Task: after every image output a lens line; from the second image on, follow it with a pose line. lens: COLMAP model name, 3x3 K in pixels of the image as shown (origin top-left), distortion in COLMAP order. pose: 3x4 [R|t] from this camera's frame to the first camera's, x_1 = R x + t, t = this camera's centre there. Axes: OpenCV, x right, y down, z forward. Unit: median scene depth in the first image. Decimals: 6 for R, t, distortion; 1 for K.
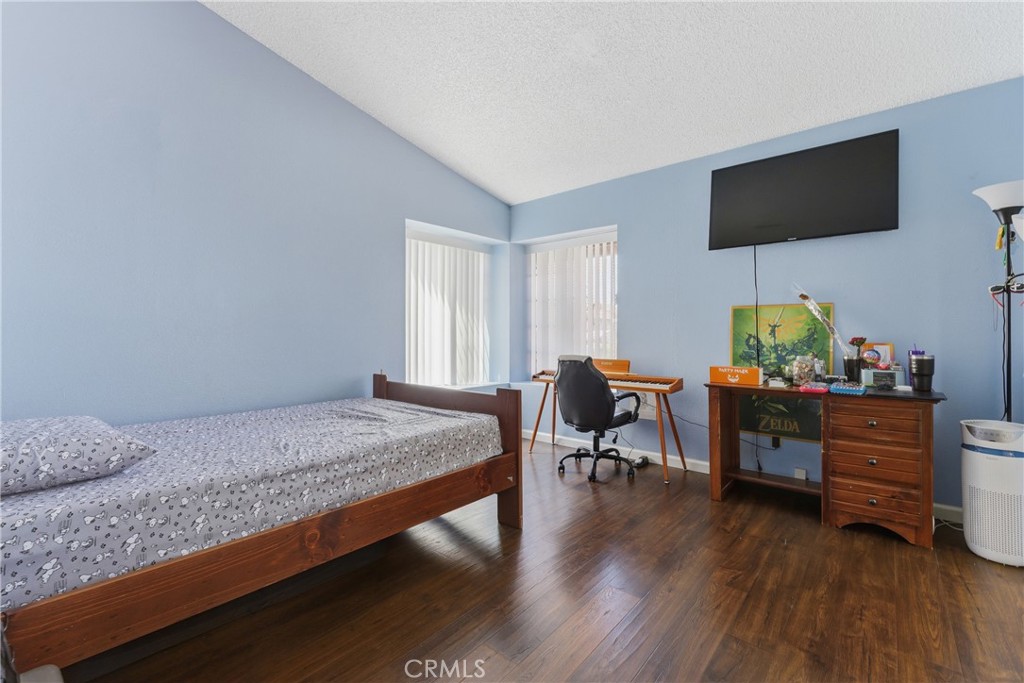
lens RADIAL K [[439.8, 0, 512.6], [0, 439.8, 332.1], [0, 0, 1]] dist [0.000444, 0.000230]
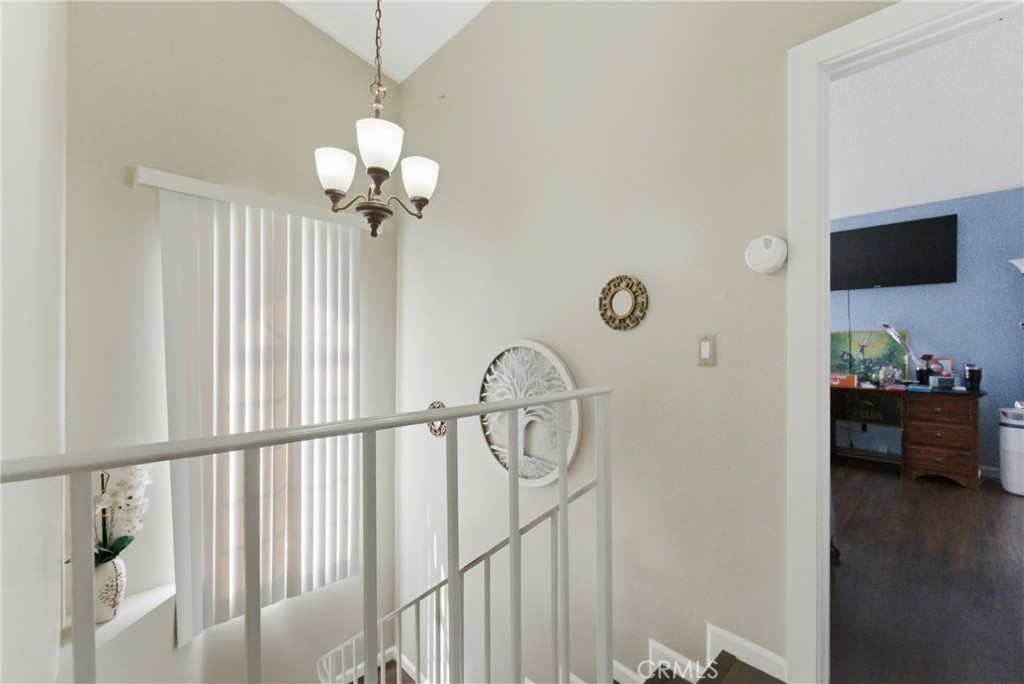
lens RADIAL K [[425.3, 0, 516.9], [0, 425.3, 343.3], [0, 0, 1]] dist [0.000416, 0.000157]
pose [[0.995150, -0.001484, -0.098358, -0.432295], [0.001603, 0.999998, 0.001135, -0.028752], [0.098357, -0.001287, 0.995150, -0.541519]]
